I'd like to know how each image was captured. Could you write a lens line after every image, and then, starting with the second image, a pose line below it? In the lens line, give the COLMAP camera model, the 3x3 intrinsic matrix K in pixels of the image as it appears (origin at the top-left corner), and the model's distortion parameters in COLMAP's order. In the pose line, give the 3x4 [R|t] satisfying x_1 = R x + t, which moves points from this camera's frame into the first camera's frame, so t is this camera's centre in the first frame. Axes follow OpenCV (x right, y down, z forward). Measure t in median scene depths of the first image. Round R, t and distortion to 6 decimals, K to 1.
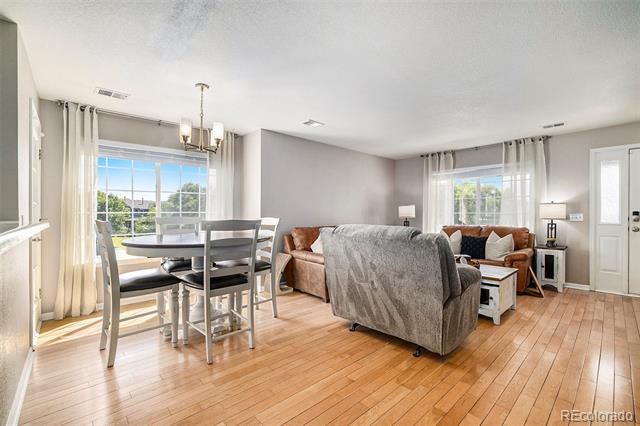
lens RADIAL K [[280.4, 0, 320.6], [0, 280.4, 216.7], [0, 0, 1]] dist [-0.038179, 0.007917]
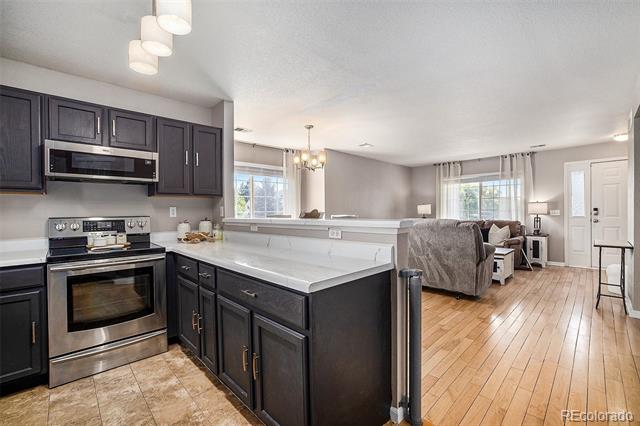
lens RADIAL K [[280.4, 0, 320.7], [0, 280.4, 214.3], [0, 0, 1]] dist [-0.038179, 0.007917]
pose [[0.999311, -0.009681, 0.035843, -0.267691], [0.009779, 0.999949, -0.002566, 0.002122], [-0.035816, 0.002914, 0.999354, -0.311208]]
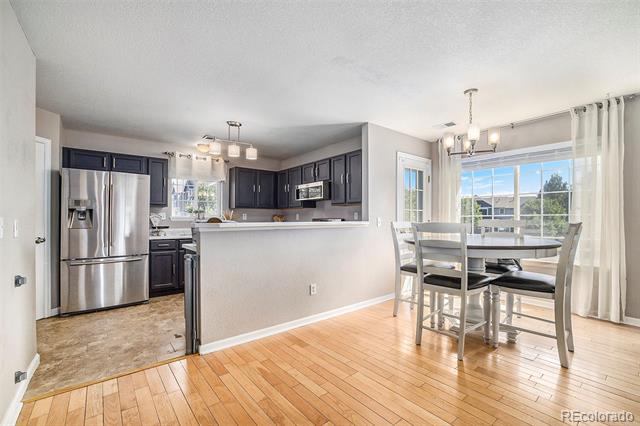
lens RADIAL K [[280.4, 0, 320.8], [0, 280.4, 220.0], [0, 0, 1]] dist [-0.038179, 0.007917]
pose [[-0.062519, 0.010147, -0.997992, 0.397544], [-0.005596, 0.999929, 0.010517, -0.003978], [0.998028, 0.006242, -0.062457, 0.330606]]
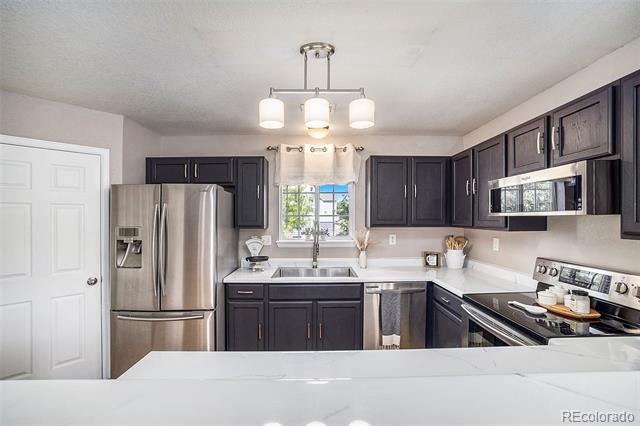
lens RADIAL K [[280.4, 0, 318.6], [0, 280.4, 215.9], [0, 0, 1]] dist [-0.038179, 0.007917]
pose [[-0.668114, 0.008088, -0.744015, -0.164731], [0.004216, 0.999966, 0.007084, -0.073403], [0.744047, 0.001596, -0.668126, 0.257304]]
